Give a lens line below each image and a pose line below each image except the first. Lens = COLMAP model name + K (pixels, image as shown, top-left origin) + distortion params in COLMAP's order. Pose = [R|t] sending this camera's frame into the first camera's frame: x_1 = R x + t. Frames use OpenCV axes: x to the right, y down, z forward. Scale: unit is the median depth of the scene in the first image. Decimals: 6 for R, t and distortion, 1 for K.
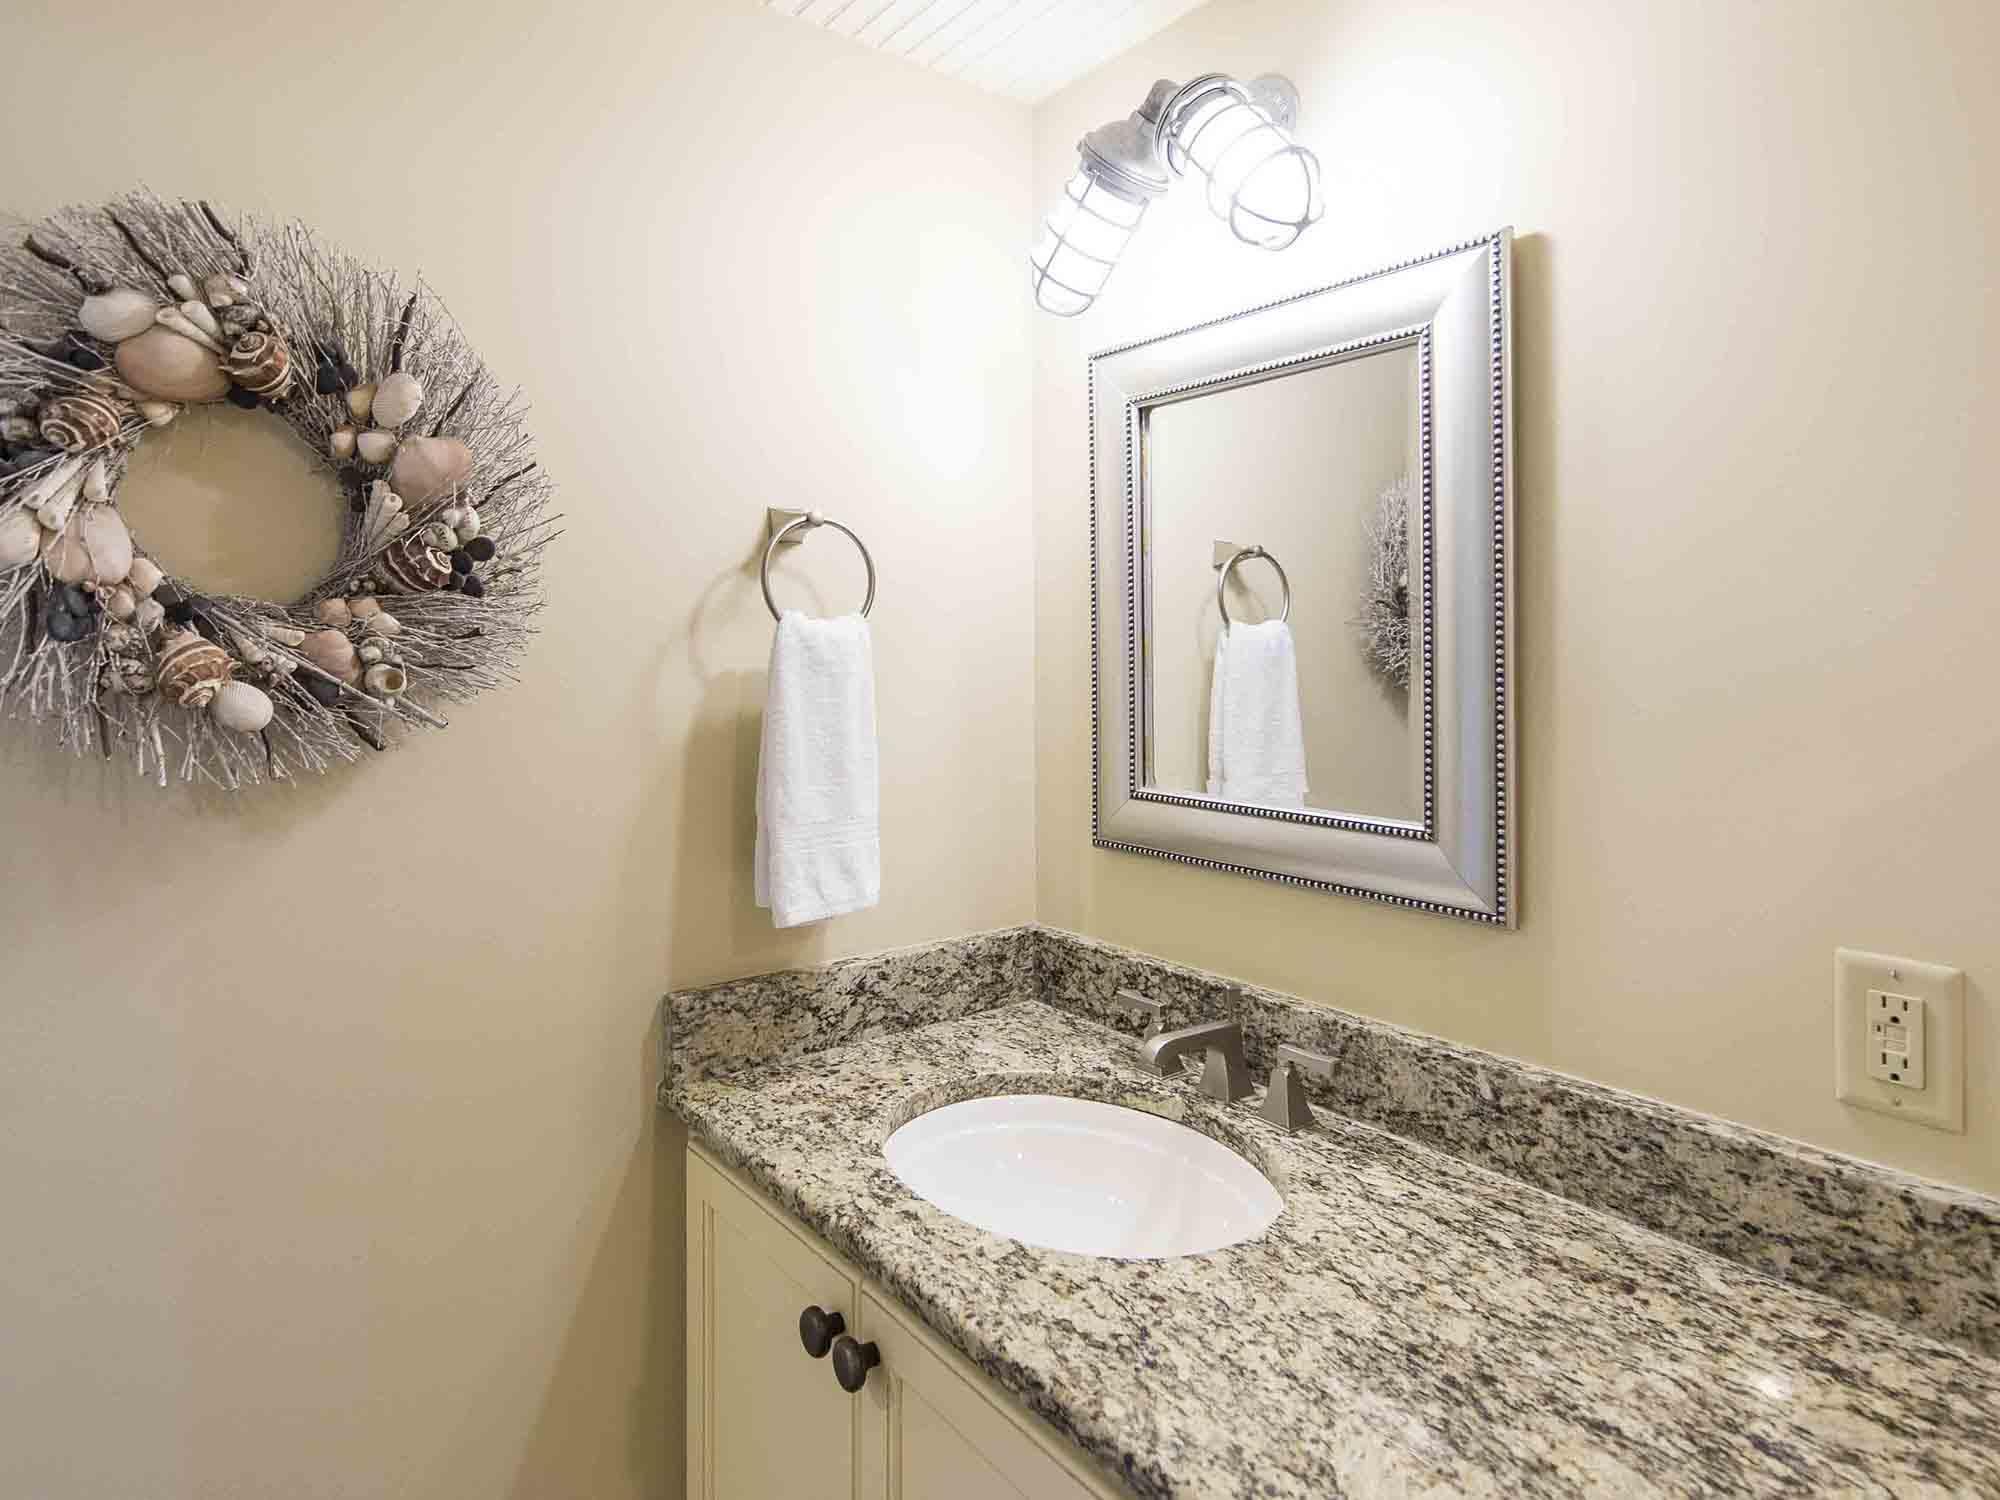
lens RADIAL K [[1122.4, 0, 952.8], [0, 1122.4, 698.6], [0, 0, 1]] dist [0.003553, -0.001847]
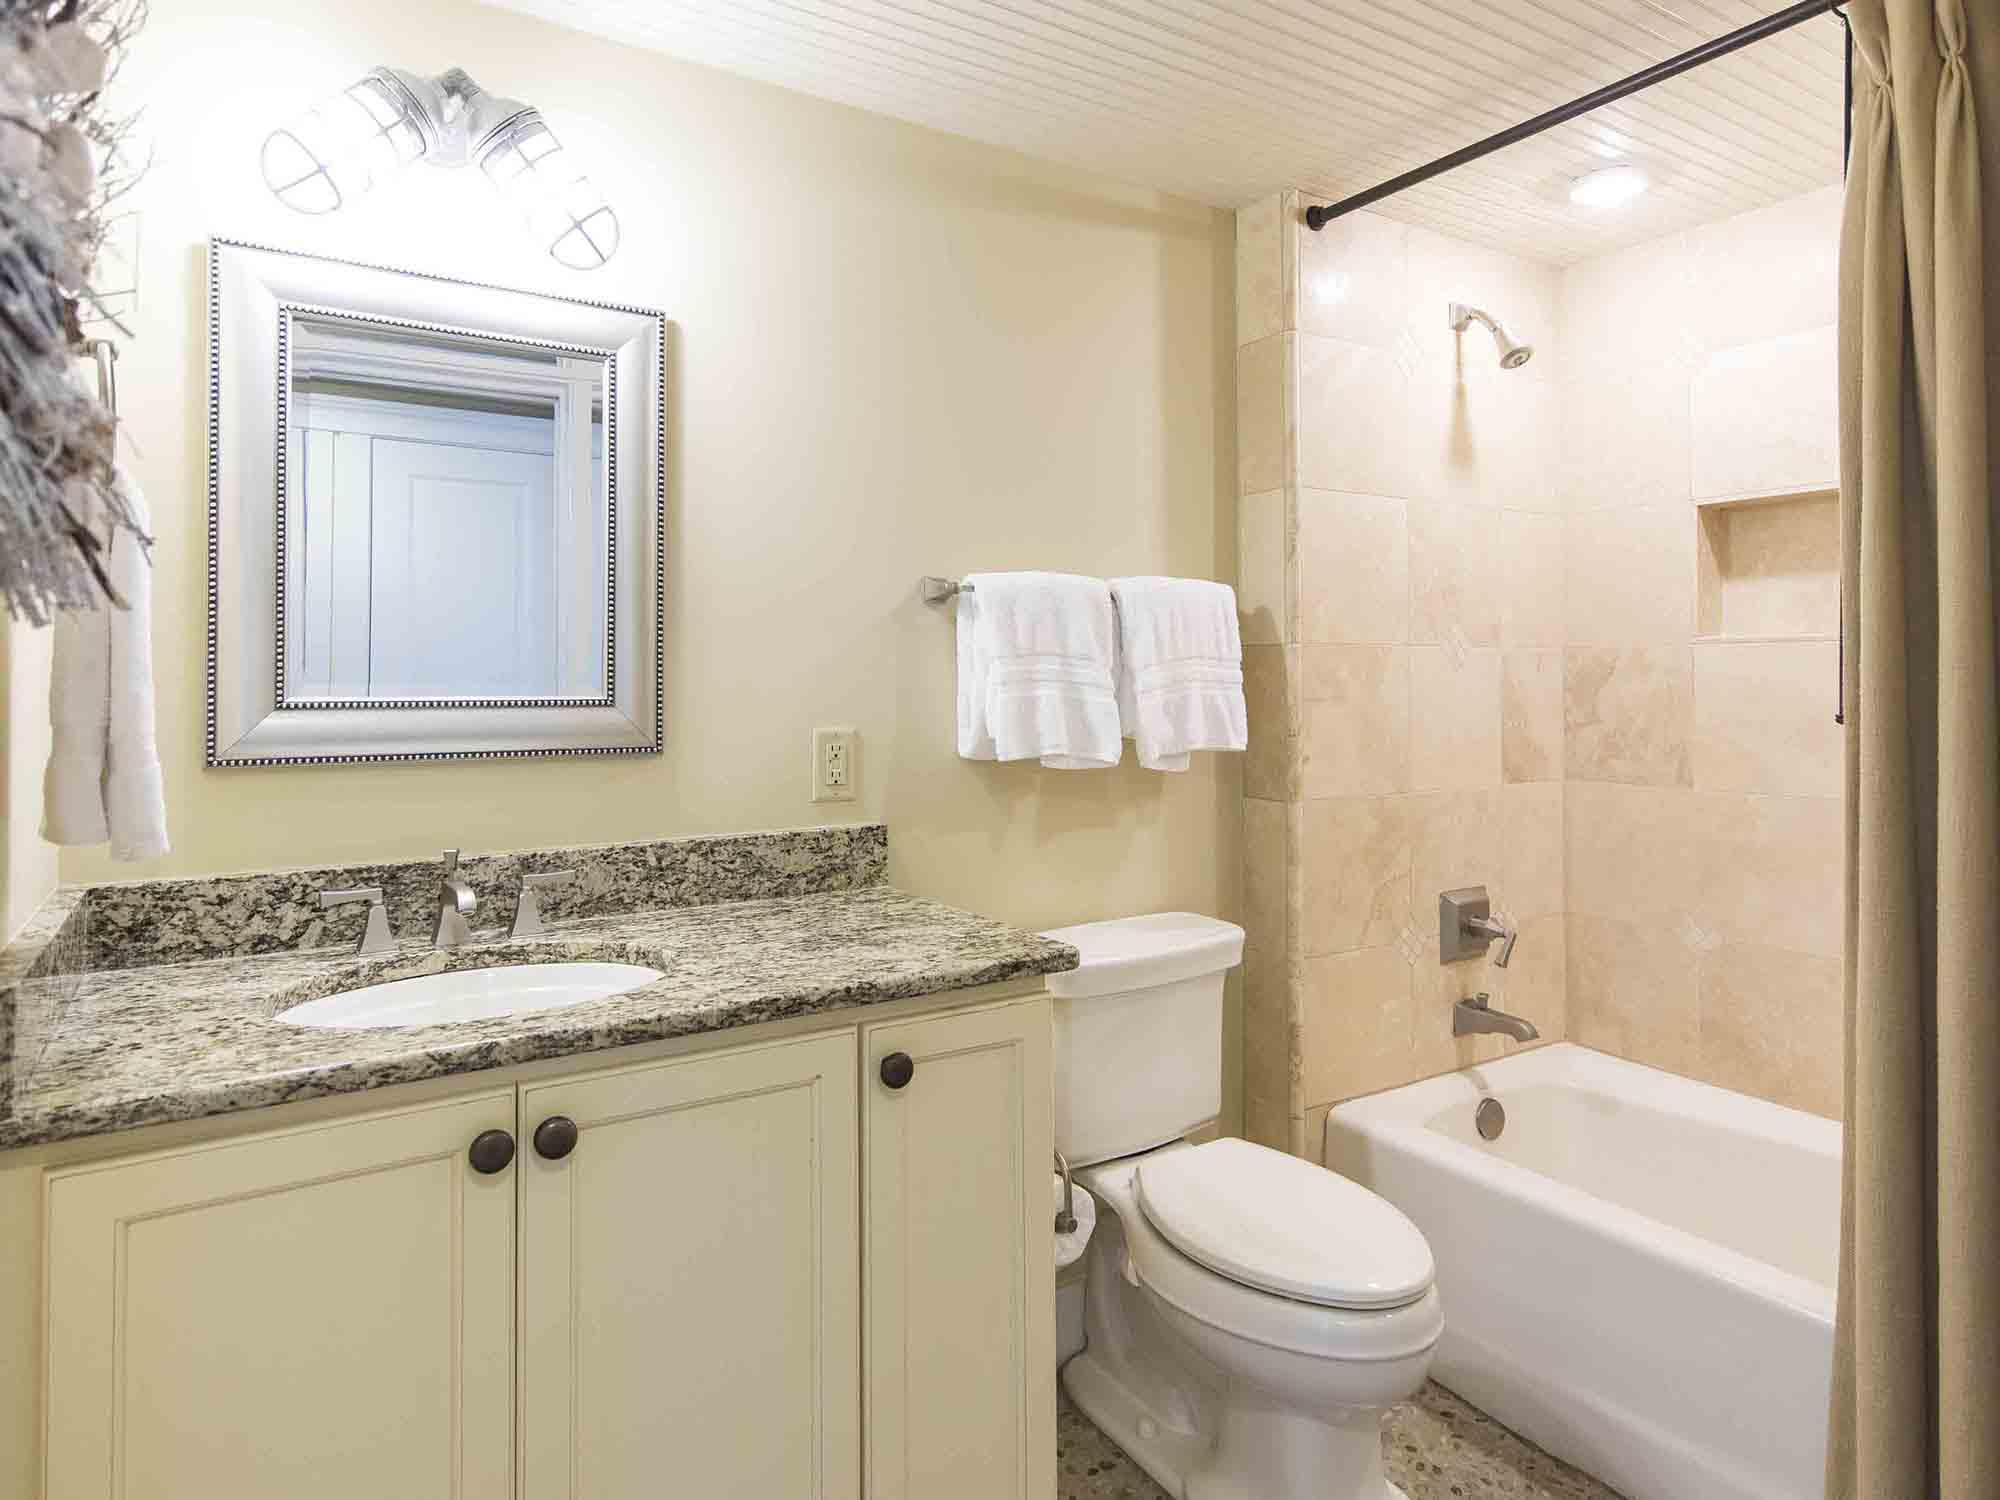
lens RADIAL K [[1166.9, 0, 1000.0], [0, 1166.9, 750.0], [0, 0, 1]] dist [0.004651, 0.000812]
pose [[0.081328, -0.059098, 0.994934, -1.105919], [0.039163, 0.997659, 0.056059, 0.124076], [-0.995918, 0.034405, 0.083452, 0.379995]]
